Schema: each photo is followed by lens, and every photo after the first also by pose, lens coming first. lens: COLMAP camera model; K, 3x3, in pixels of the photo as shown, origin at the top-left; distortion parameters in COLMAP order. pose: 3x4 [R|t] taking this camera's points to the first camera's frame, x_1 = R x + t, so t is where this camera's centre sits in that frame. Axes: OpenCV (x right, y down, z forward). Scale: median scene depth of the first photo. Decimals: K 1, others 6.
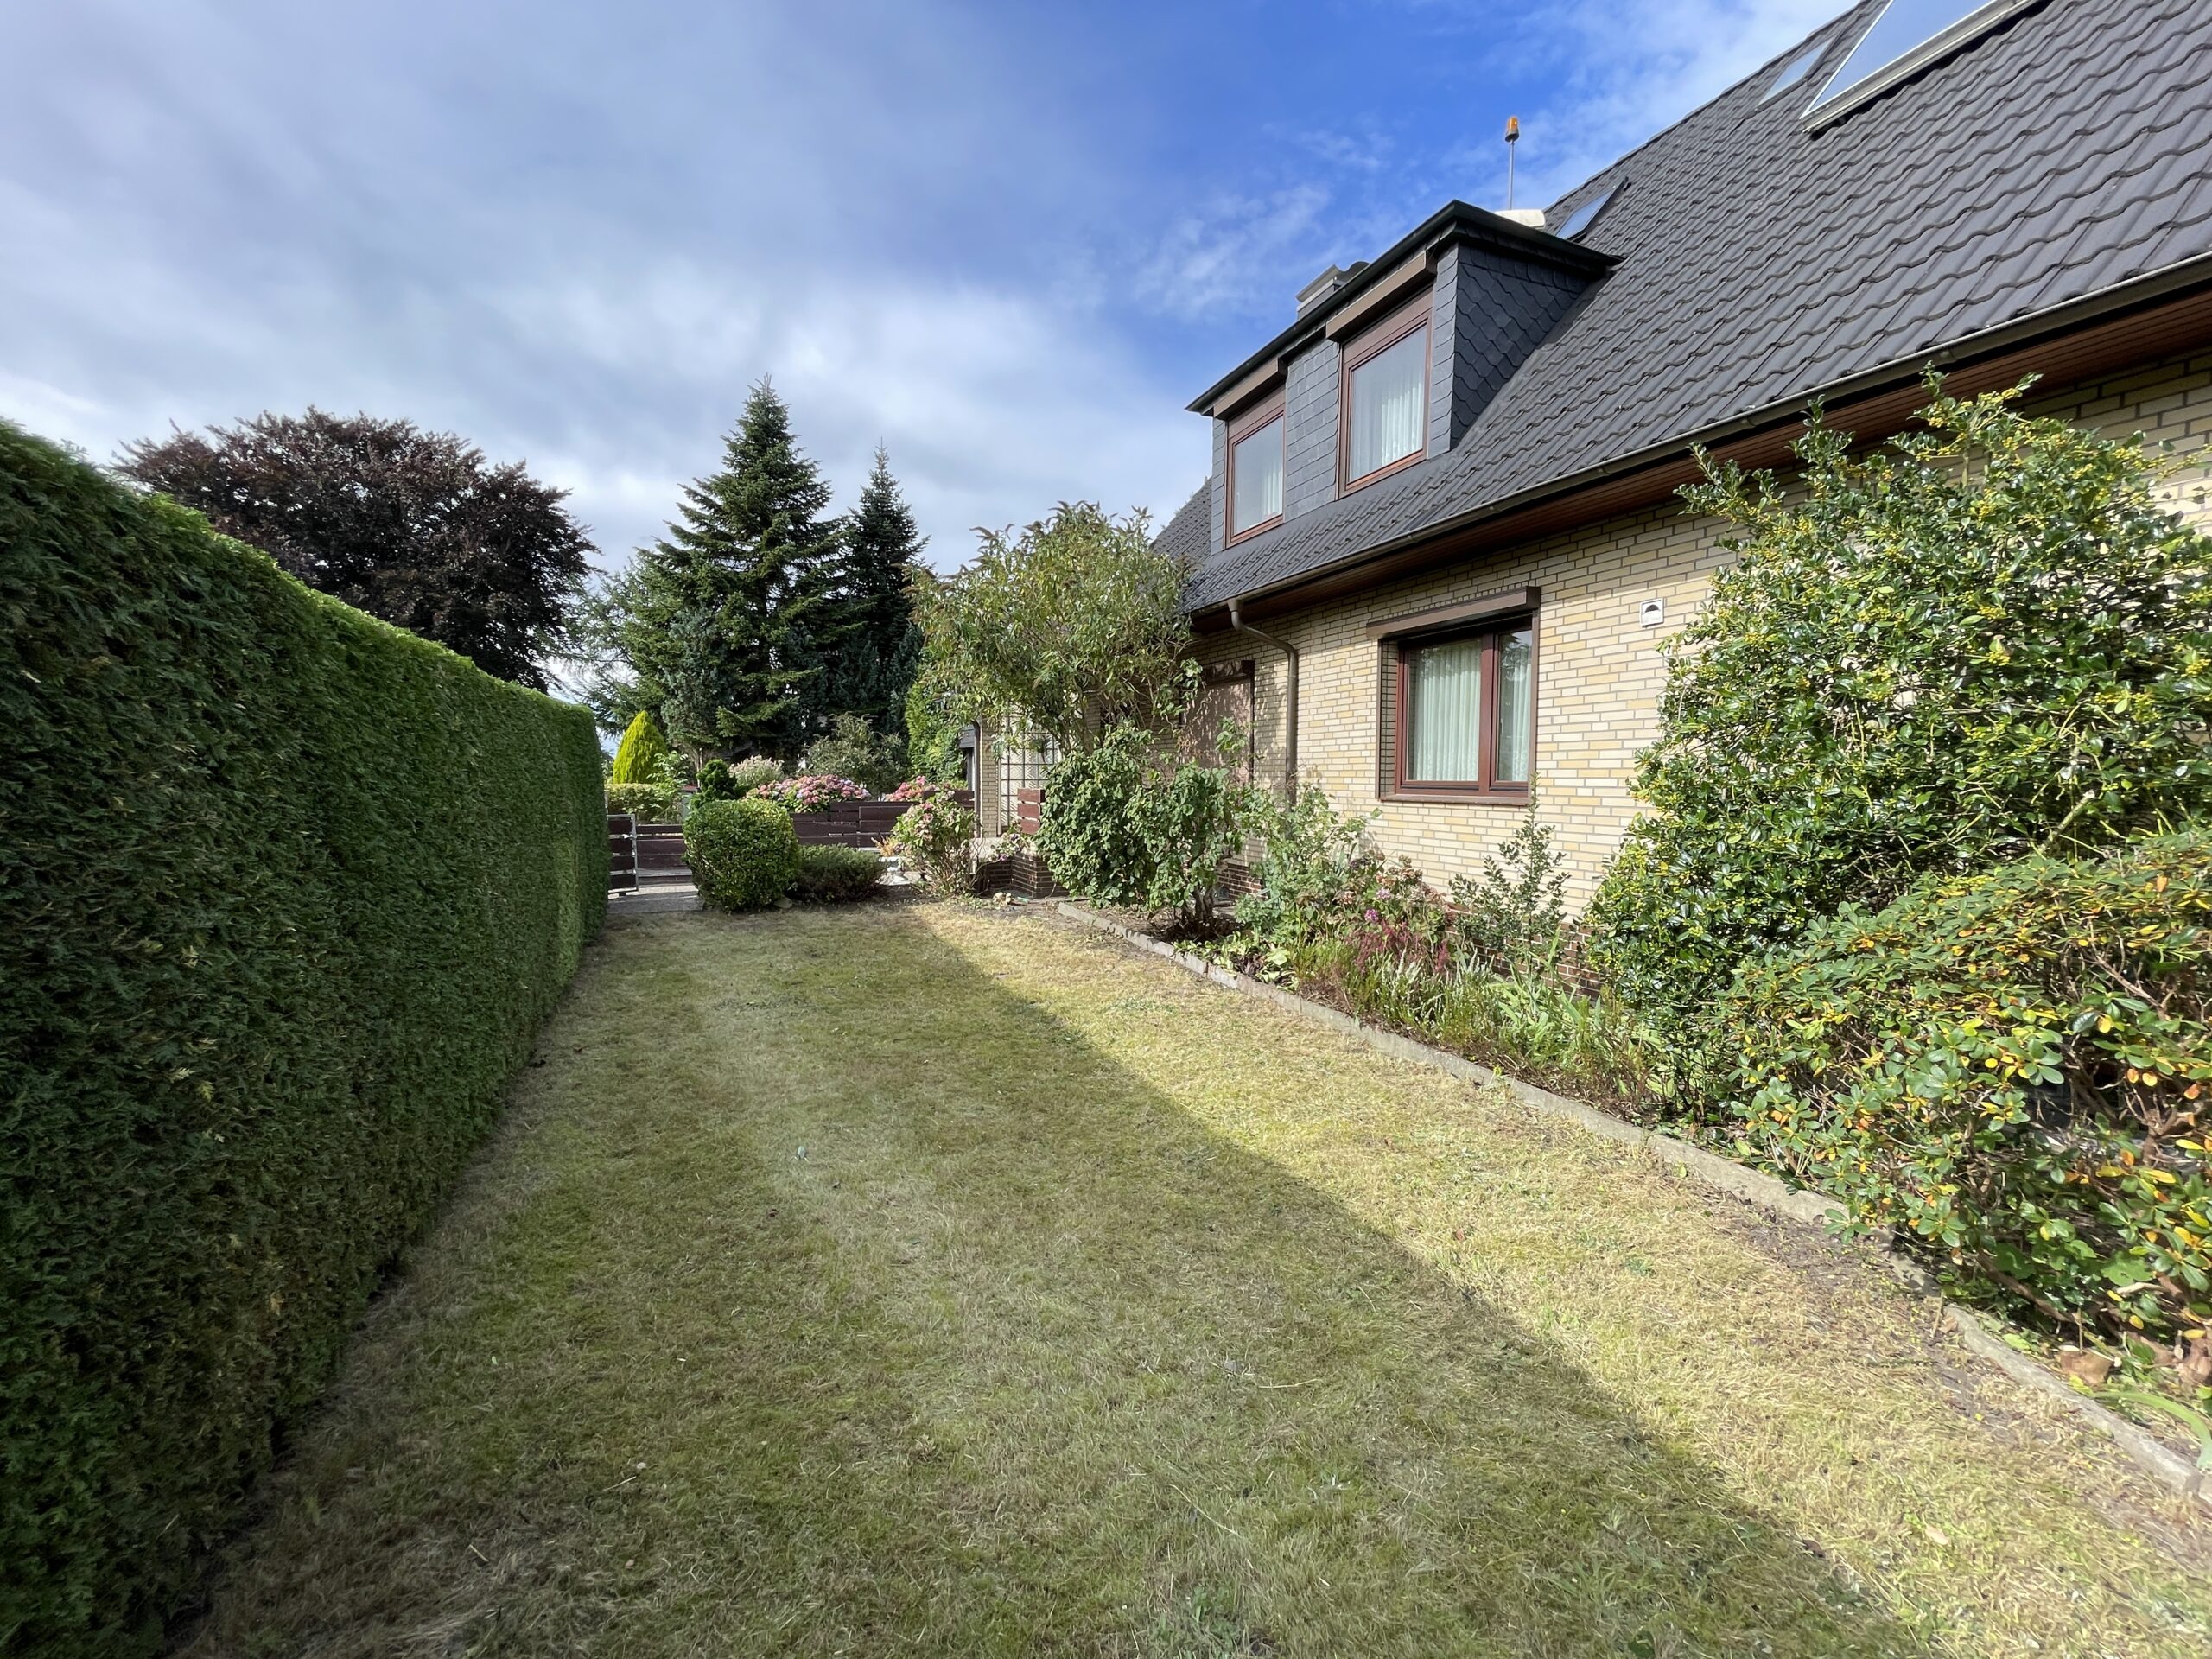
lens RADIAL K [[884.6, 0, 1112.0], [0, 884.6, 837.0], [0, 0, 1]] dist [-0.000363, -0.000161]
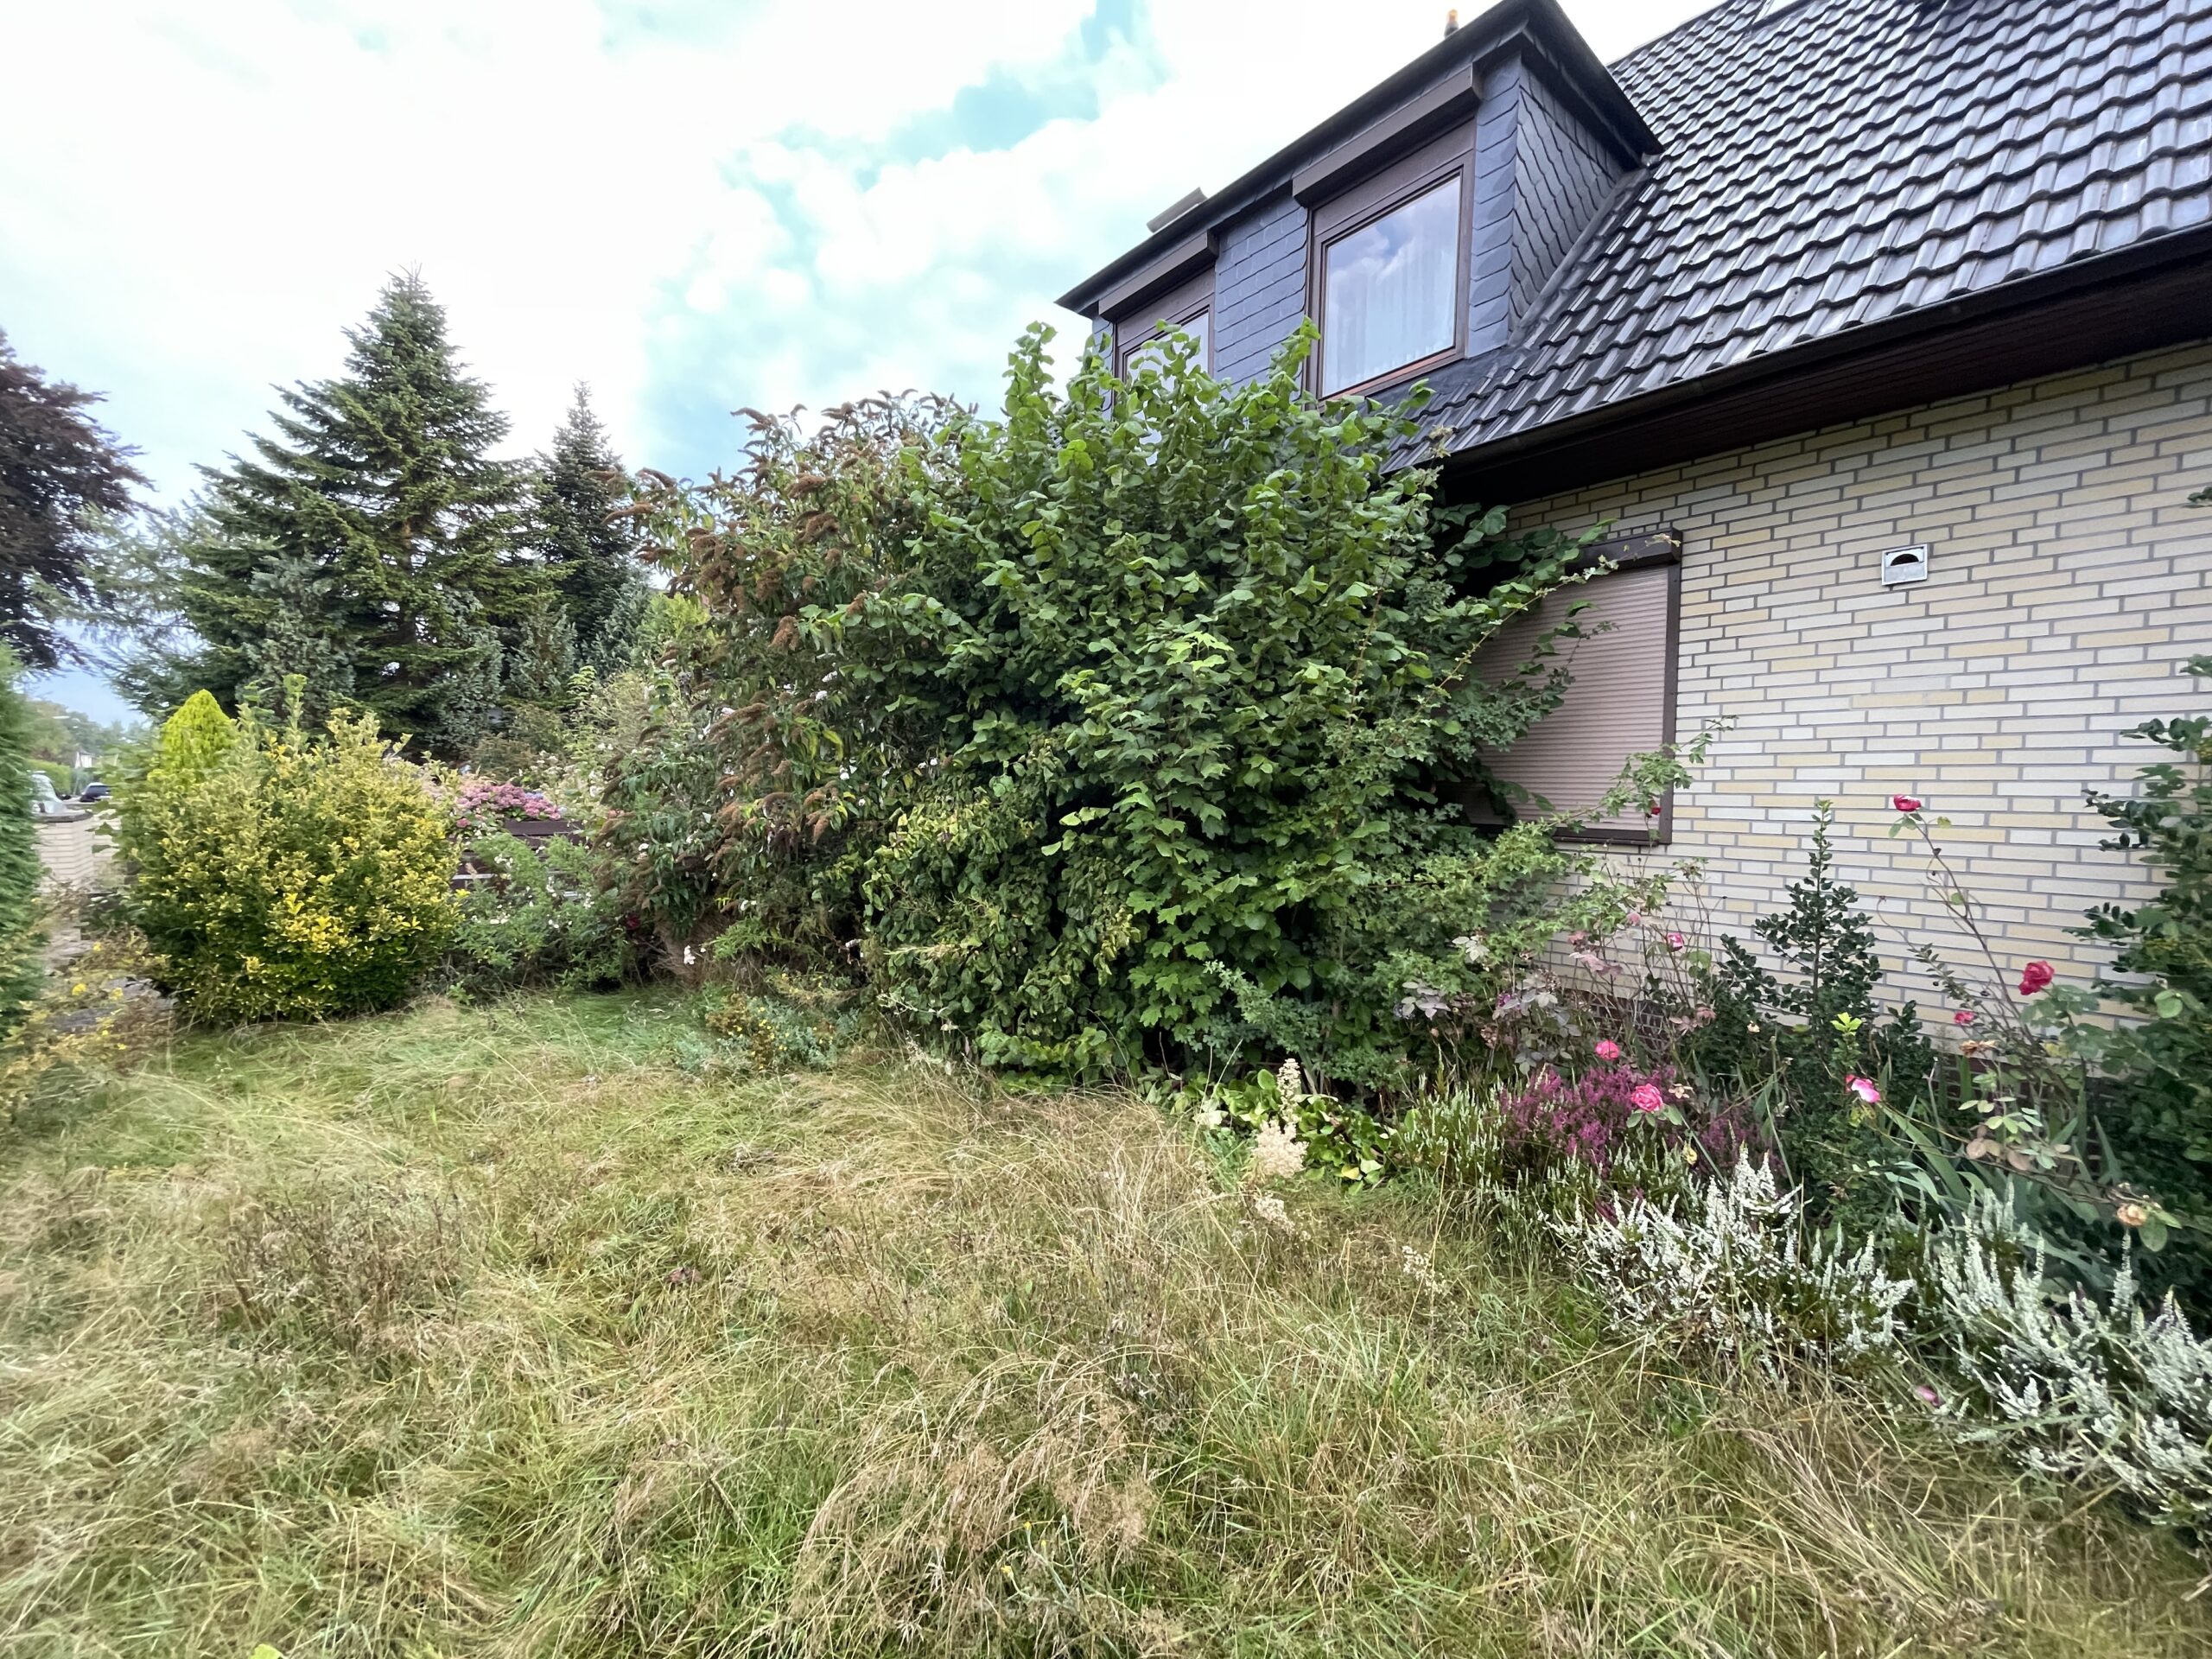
lens RADIAL K [[884.6, 0, 1099.1], [0, 884.6, 816.8], [0, 0, 1]] dist [-0.000363, -0.000161]
pose [[0.960376, -0.006671, 0.278626, -0.038570], [0.015250, 0.999474, -0.028635, -0.011660], [-0.278289, 0.031750, 0.959973, 0.118875]]
